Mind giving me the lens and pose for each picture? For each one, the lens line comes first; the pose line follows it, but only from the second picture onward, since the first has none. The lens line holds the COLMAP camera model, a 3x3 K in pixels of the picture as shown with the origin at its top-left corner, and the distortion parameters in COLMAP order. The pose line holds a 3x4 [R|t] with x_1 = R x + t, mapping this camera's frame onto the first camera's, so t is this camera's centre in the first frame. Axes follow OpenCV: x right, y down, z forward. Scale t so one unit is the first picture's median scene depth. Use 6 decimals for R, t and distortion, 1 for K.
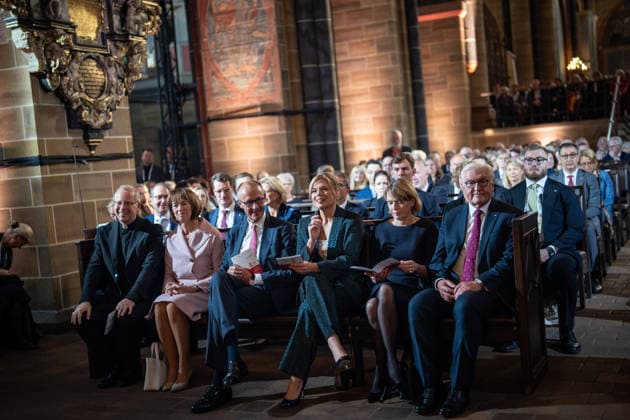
lens RADIAL K [[808.4, 0, 315.0], [0, 808.4, 210.0], [0, 0, 1]] dist [-0.166994, 0.934198]
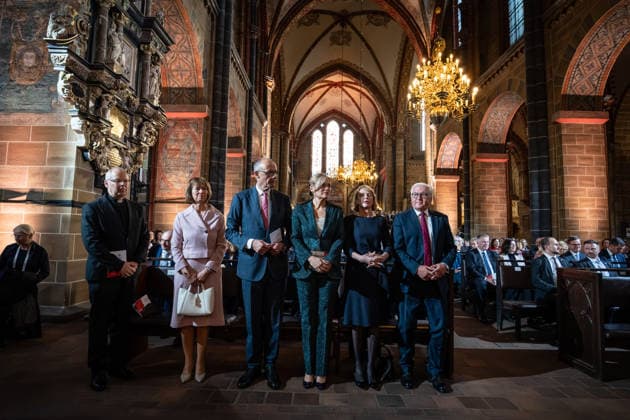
lens RADIAL K [[334.3, 0, 315.0], [0, 334.3, 210.0], [0, 0, 1]] dist [-0.000381, -0.000098]
pose [[0.917239, 0.139907, 0.372960, -0.148165], [-0.082876, 0.982828, -0.164863, 0.014579], [-0.389621, 0.120309, 0.913083, 0.240289]]
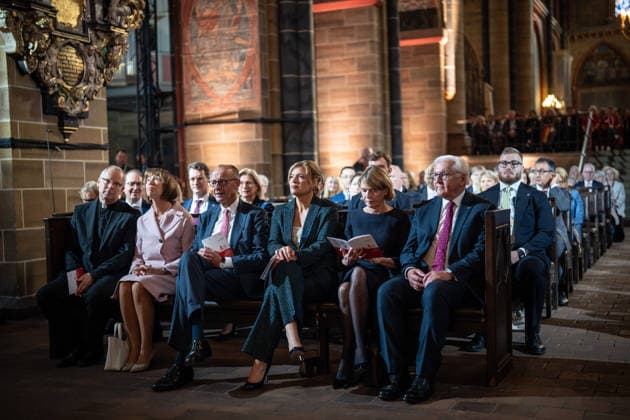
lens RADIAL K [[808.4, 0, 315.0], [0, 808.4, 210.0], [0, 0, 1]] dist [-0.166994, 0.934198]
pose [[0.997843, 0.056144, 0.034023, -0.000288], [-0.055213, 0.998090, -0.027702, 0.025621], [-0.035513, 0.025764, 0.999037, 0.002808]]
